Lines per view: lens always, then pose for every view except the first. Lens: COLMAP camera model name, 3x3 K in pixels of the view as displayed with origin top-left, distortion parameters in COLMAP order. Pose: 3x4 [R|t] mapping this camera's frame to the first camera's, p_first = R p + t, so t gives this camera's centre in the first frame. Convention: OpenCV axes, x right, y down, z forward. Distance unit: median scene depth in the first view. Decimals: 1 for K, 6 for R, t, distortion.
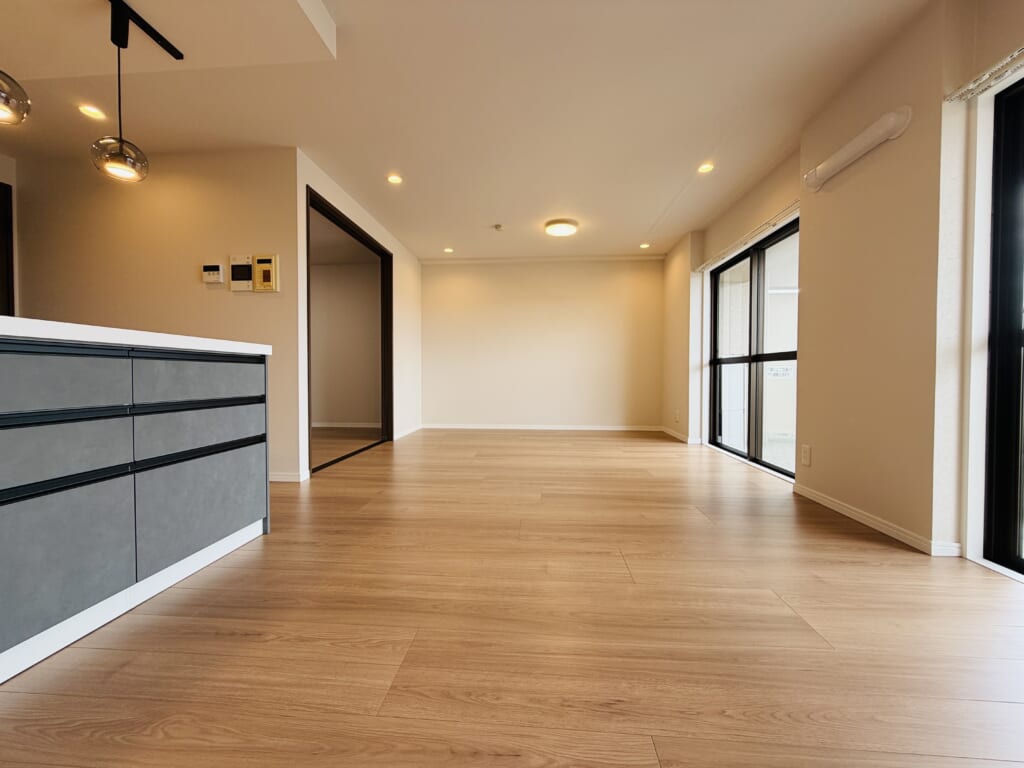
lens RADIAL K [[410.3, 0, 513.4], [0, 410.3, 380.3], [0, 0, 1]] dist [0.003334, 0.000448]
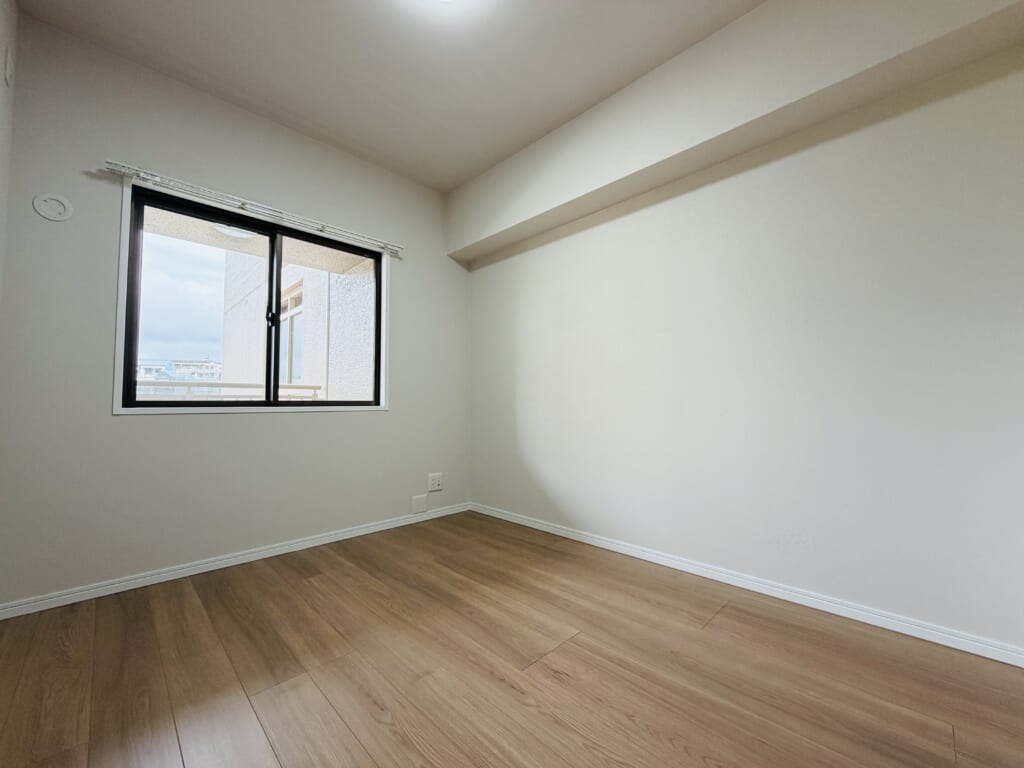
lens RADIAL K [[410.3, 0, 511.3], [0, 410.3, 384.9], [0, 0, 1]] dist [0.003334, 0.000448]
pose [[0.754686, -0.037568, -0.655010, 0.888991], [-0.007937, 0.997763, -0.066371, -0.055885], [0.656038, 0.055288, 0.752700, -0.146138]]
